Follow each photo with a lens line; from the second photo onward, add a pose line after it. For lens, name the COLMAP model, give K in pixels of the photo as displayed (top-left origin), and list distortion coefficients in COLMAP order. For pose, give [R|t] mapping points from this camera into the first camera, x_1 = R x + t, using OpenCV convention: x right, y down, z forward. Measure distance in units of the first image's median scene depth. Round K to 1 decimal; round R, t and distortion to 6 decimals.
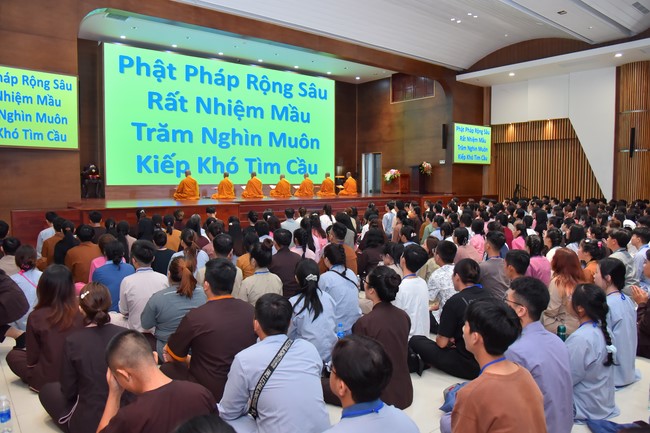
lens RADIAL K [[479.5, 0, 325.0], [0, 479.5, 216.5], [0, 0, 1]] dist [-0.100240, 0.056008]
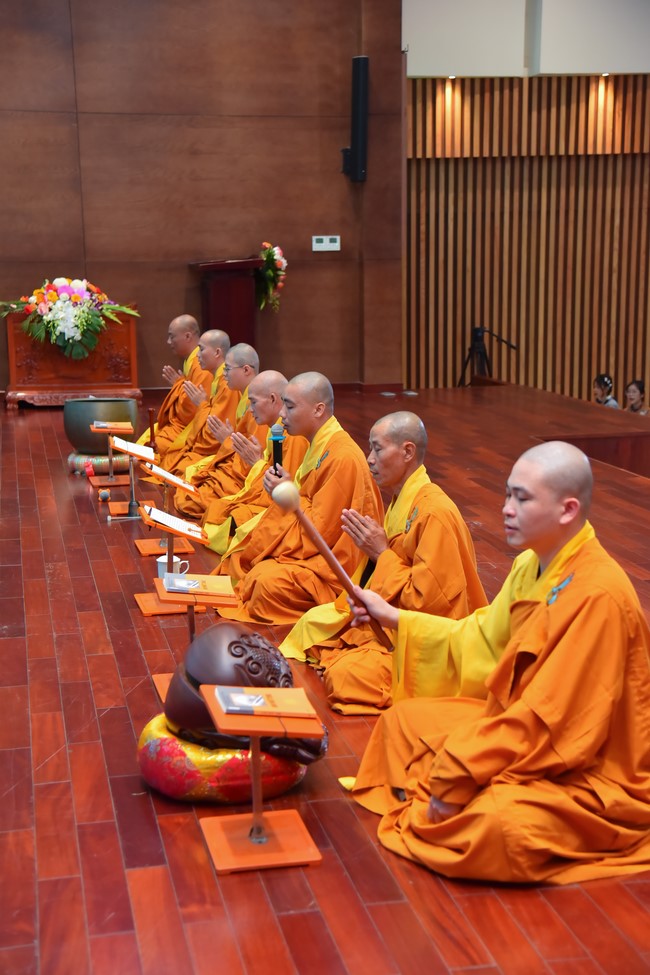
lens RADIAL K [[1545.8, 0, 325.0], [0, 1545.8, 487.5], [0, 0, 1]] dist [0.332774, -0.039901]
pose [[0.462797, -0.143183, 0.874824, -0.387417], [0.076999, 0.989632, 0.121240, -0.090981], [-0.883114, 0.011252, 0.469024, 0.672053]]
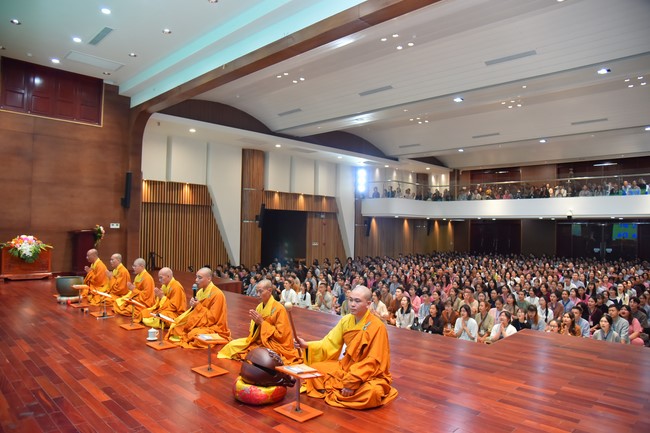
lens RADIAL K [[437.0, 0, 340.2], [0, 437.0, 217.0], [0, 0, 1]] dist [-0.085389, 0.001349]
pose [[-0.126732, 0.025925, 0.991598, -0.402052], [0.053696, 0.998372, -0.019239, -0.098342], [-0.990483, 0.050807, -0.127917, 0.759088]]
